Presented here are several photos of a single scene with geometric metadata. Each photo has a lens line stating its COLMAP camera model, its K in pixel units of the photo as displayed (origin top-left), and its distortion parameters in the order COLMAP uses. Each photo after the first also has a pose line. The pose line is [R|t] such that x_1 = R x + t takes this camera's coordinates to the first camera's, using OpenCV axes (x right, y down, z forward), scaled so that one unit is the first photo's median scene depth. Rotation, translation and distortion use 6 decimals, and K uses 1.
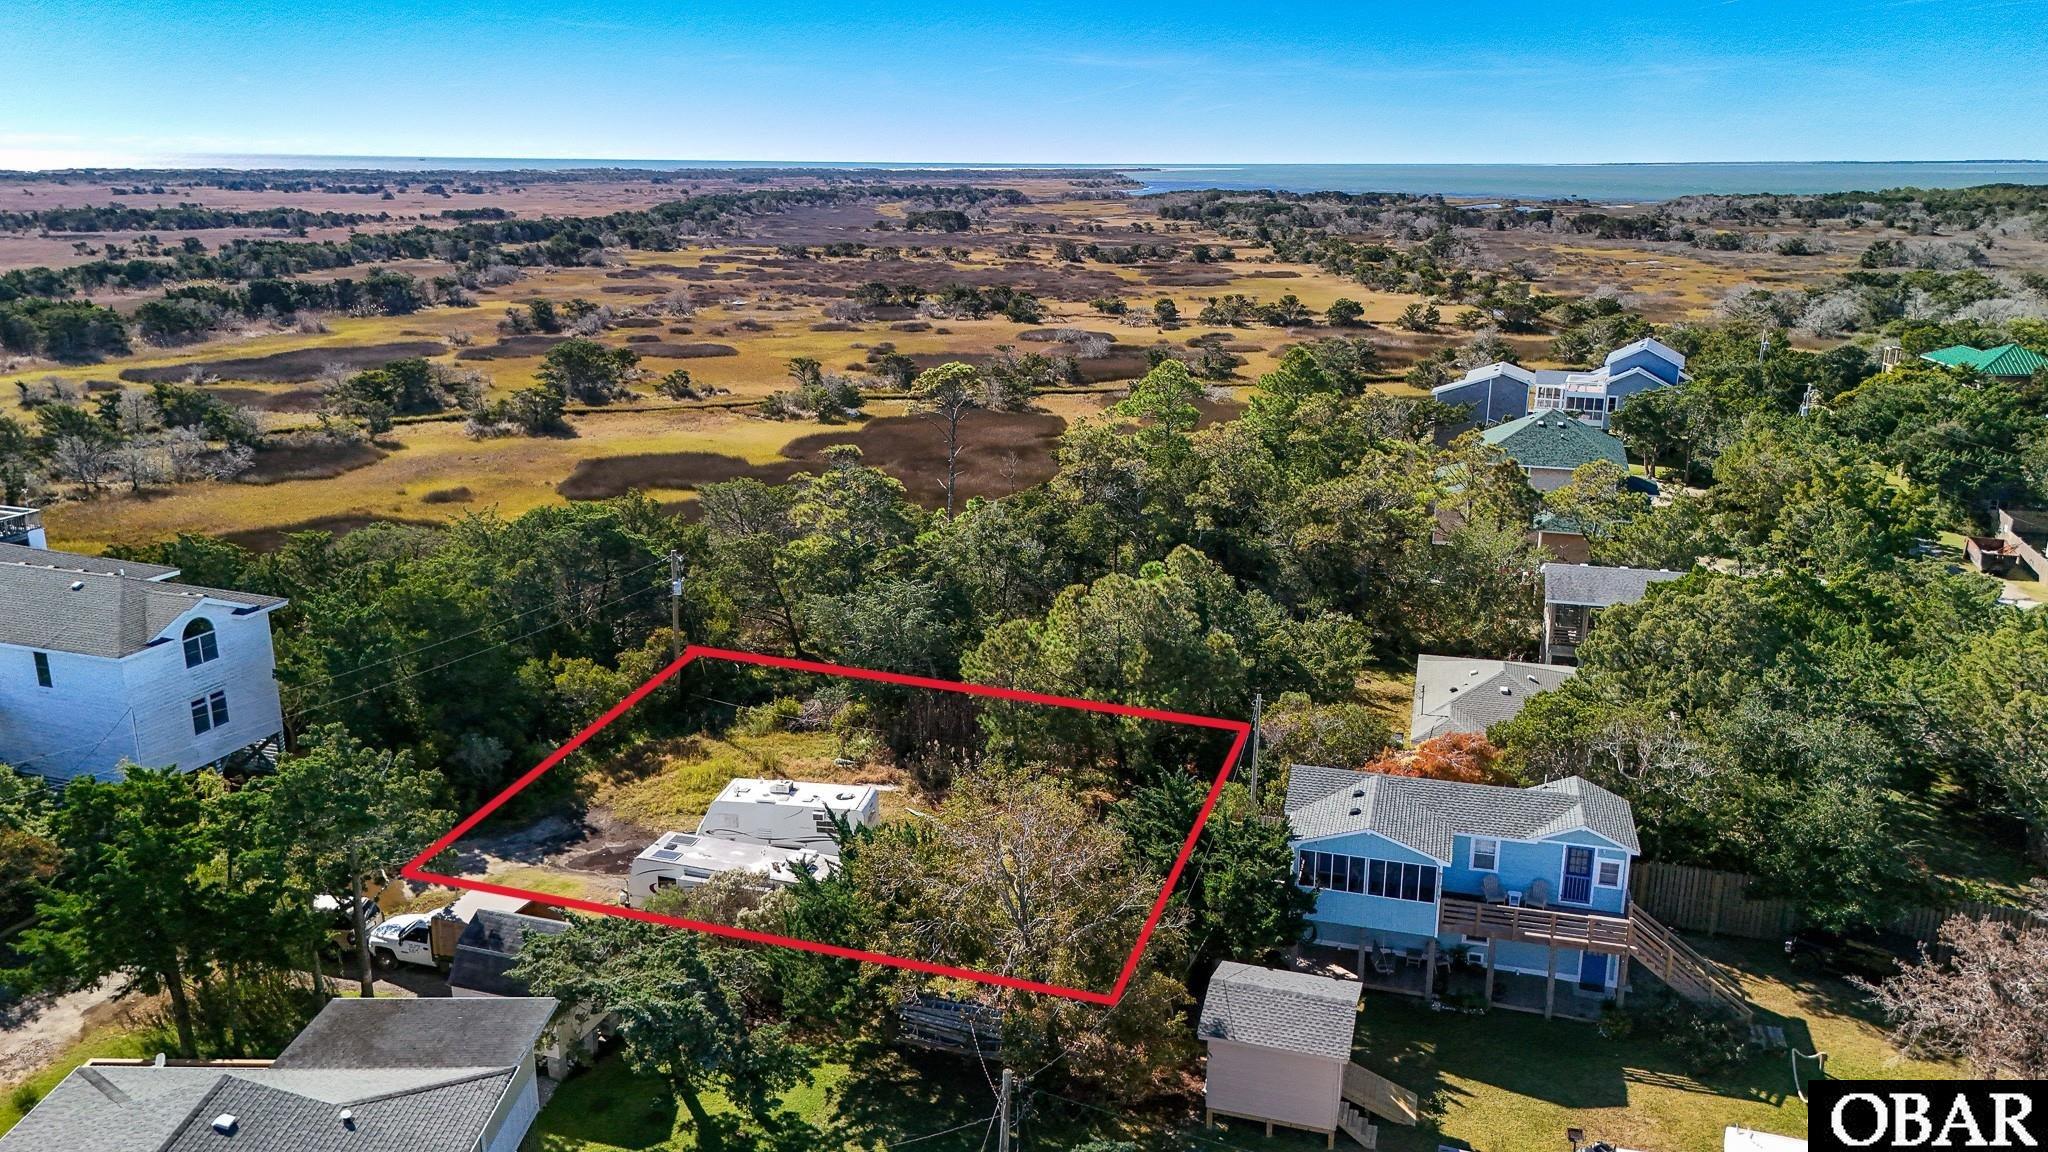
lens RADIAL K [[1497.9, 0, 1021.2], [0, 1497.9, 590.9], [0, 0, 1]] dist [0.062827, -0.062098]
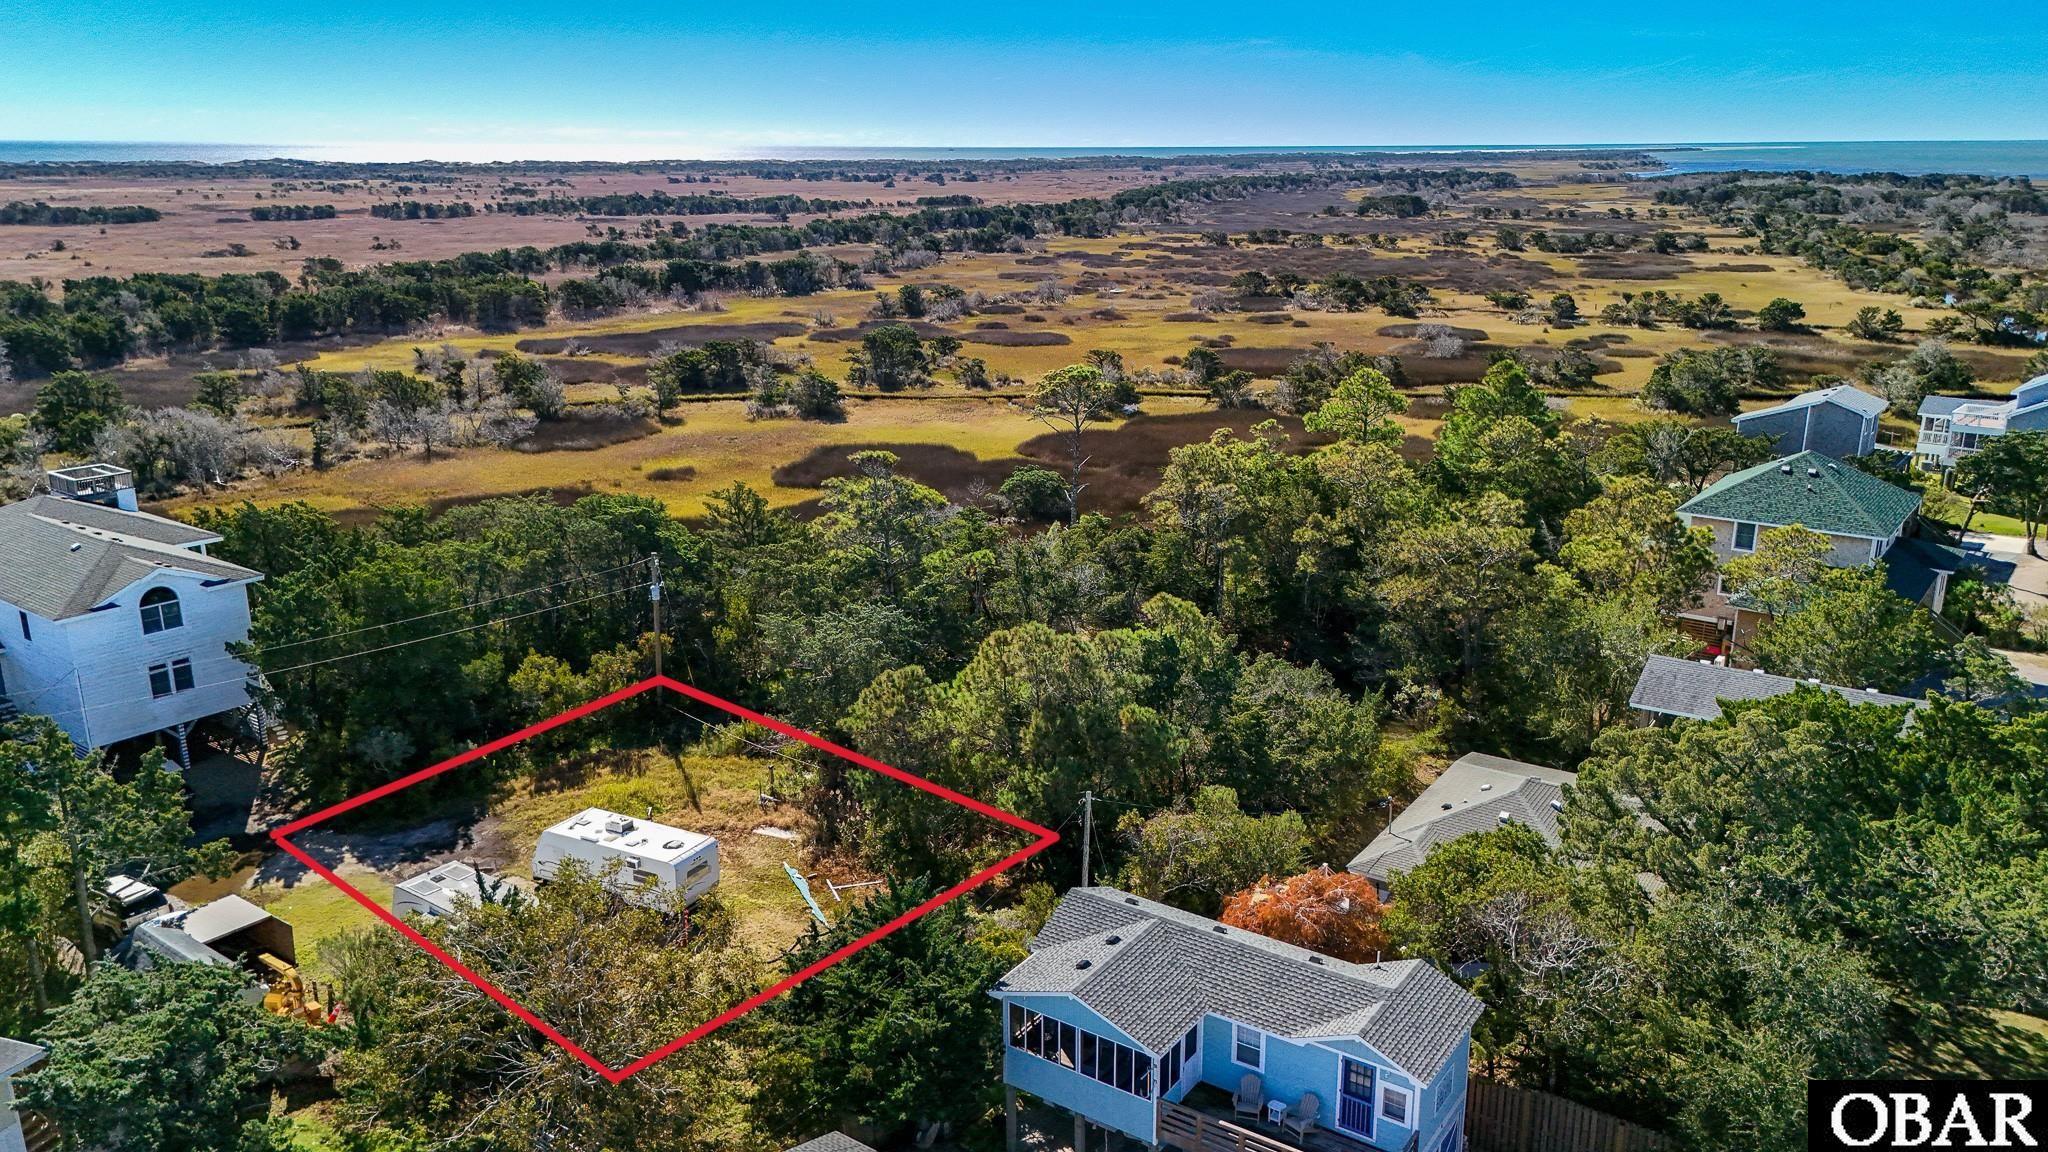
lens RADIAL K [[1497.9, 0, 1019.9], [0, 1497.9, 589.0], [0, 0, 1]] dist [0.062827, -0.062098]
pose [[0.947607, 0.083179, -0.308419, 0.136342], [-0.080823, 0.996519, 0.020429, -0.020225], [0.309045, 0.005568, 0.951031, 0.079412]]
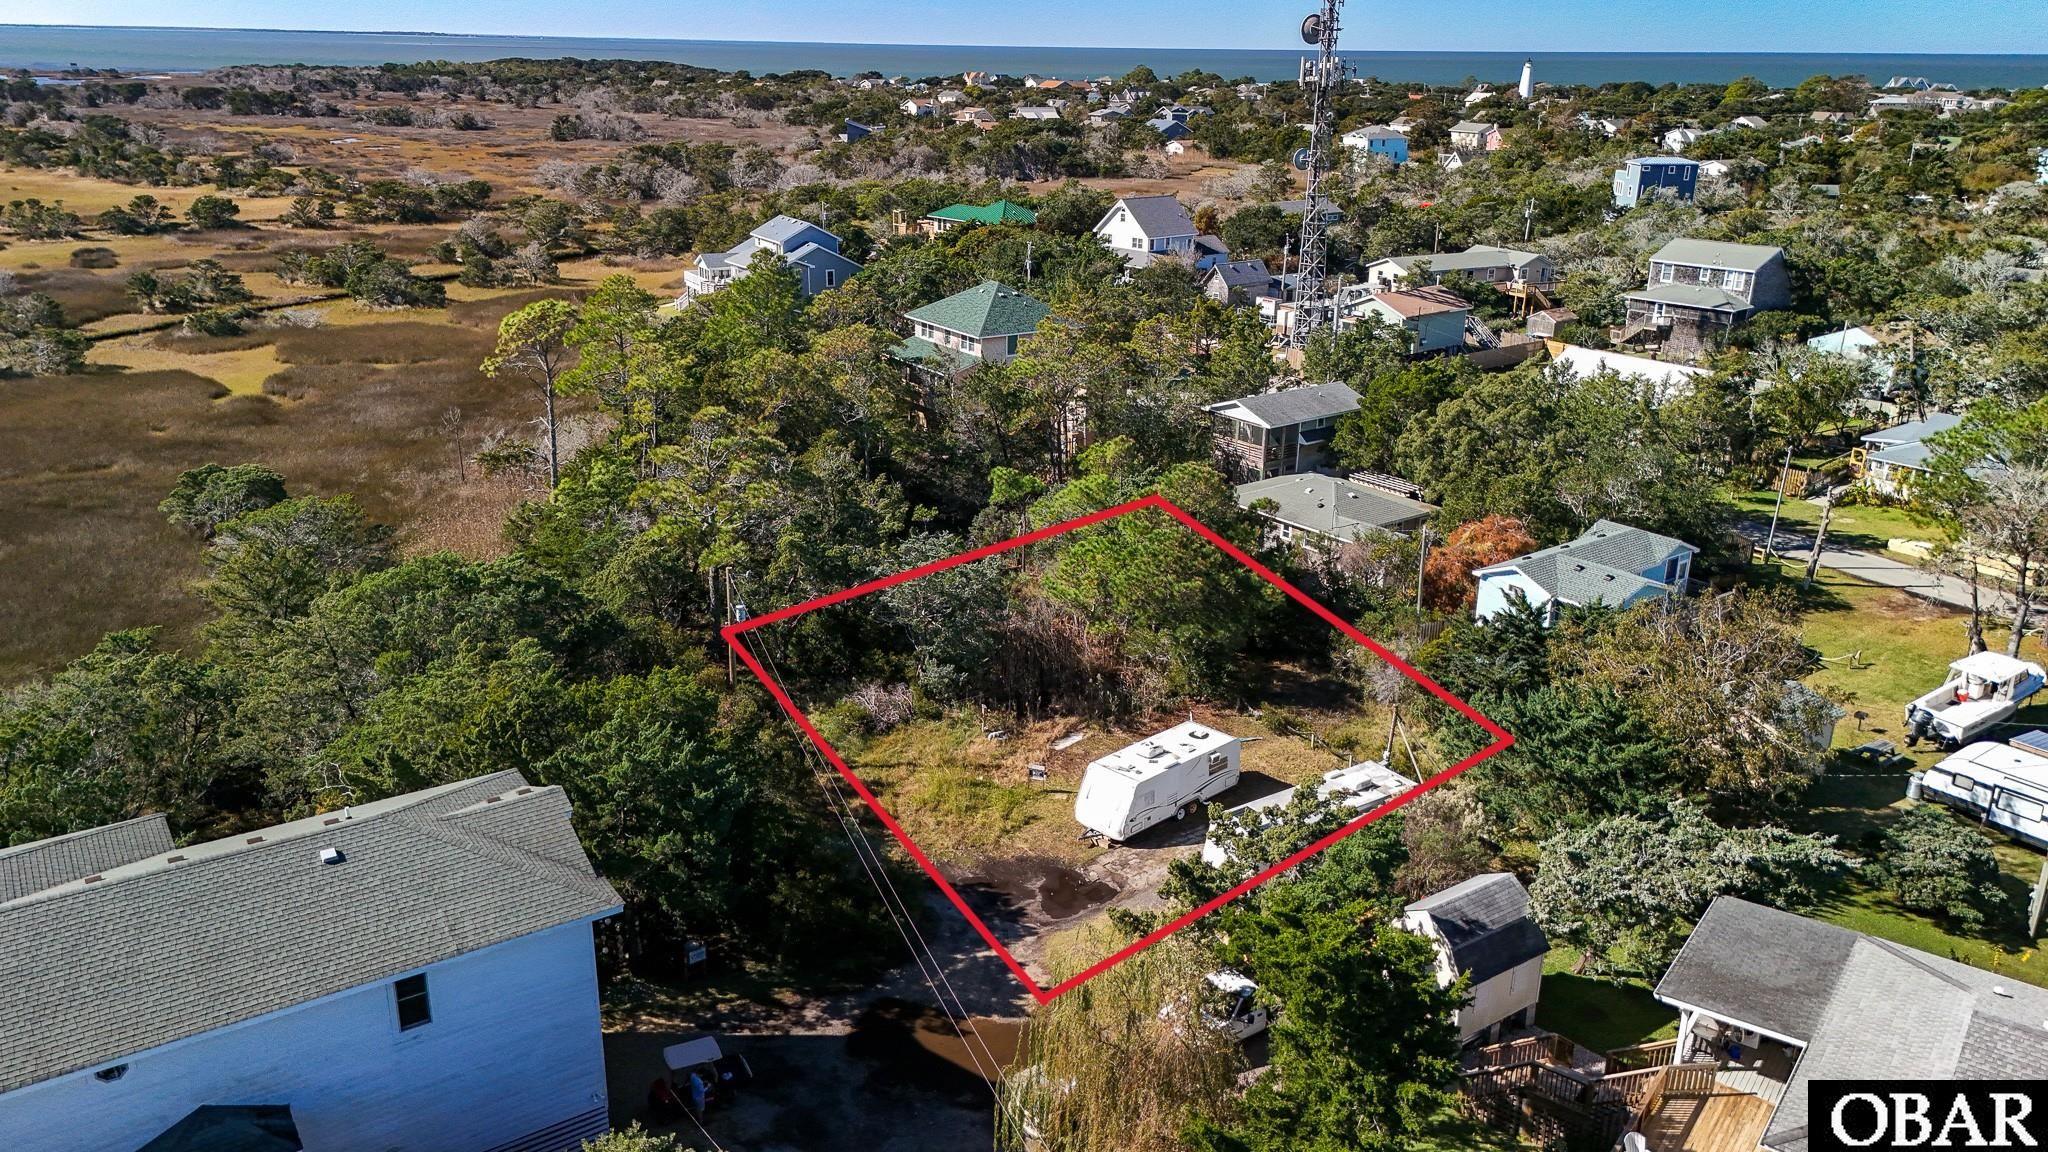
lens RADIAL K [[1497.9, 0, 1022.0], [0, 1497.9, 589.7], [0, 0, 1]] dist [0.062827, -0.062098]
pose [[0.598192, -0.264297, 0.756514, -0.354022], [0.204061, 0.963165, 0.175137, -0.058521], [-0.774936, 0.049609, 0.630090, 0.183701]]
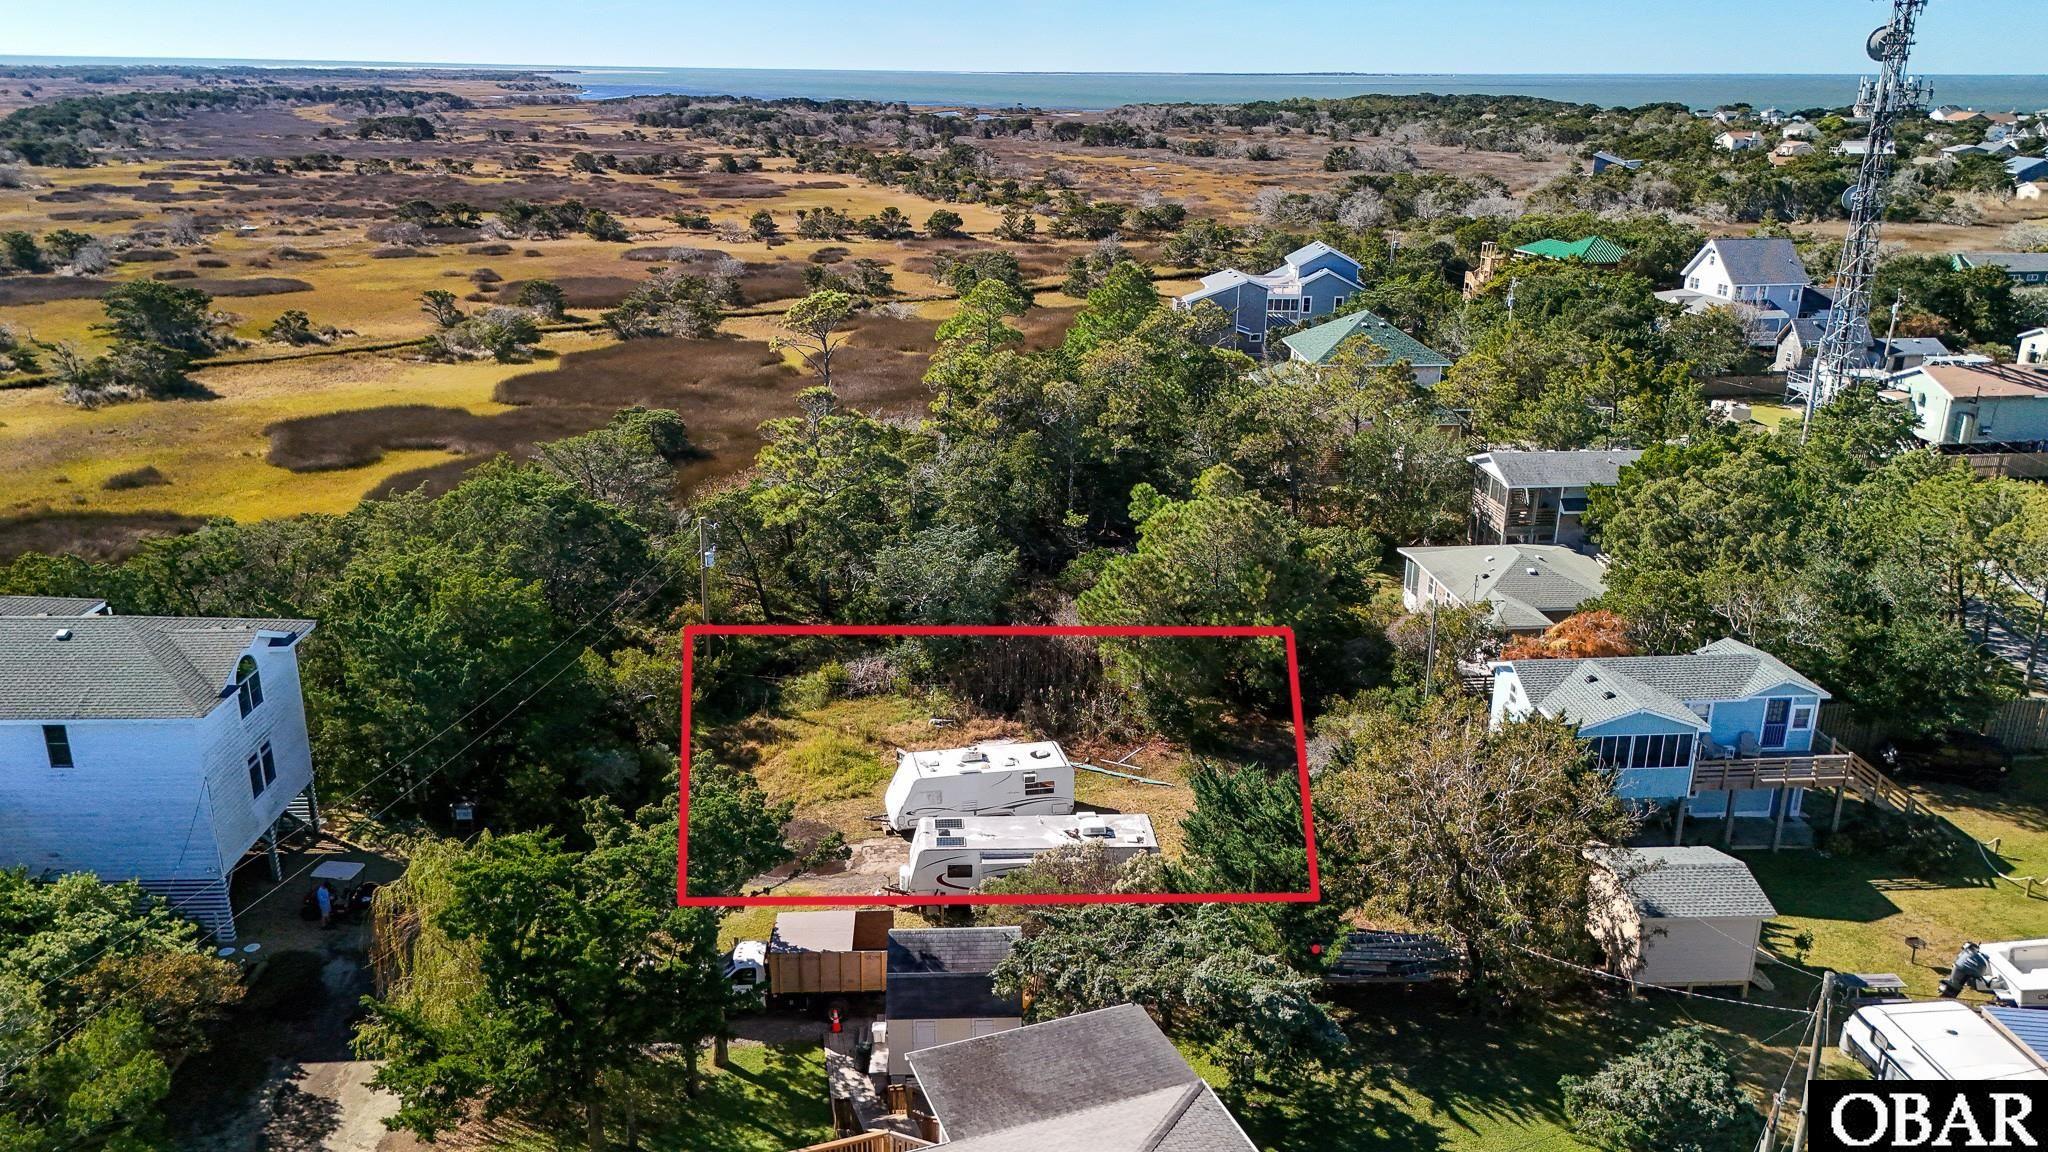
lens RADIAL K [[1497.9, 0, 1020.9], [0, 1497.9, 581.7], [0, 0, 1]] dist [0.062827, -0.062098]
pose [[0.933701, -0.109637, 0.340855, -0.174518], [0.091789, 0.993447, 0.068107, -0.015573], [-0.346088, -0.032305, 0.937646, 0.042297]]
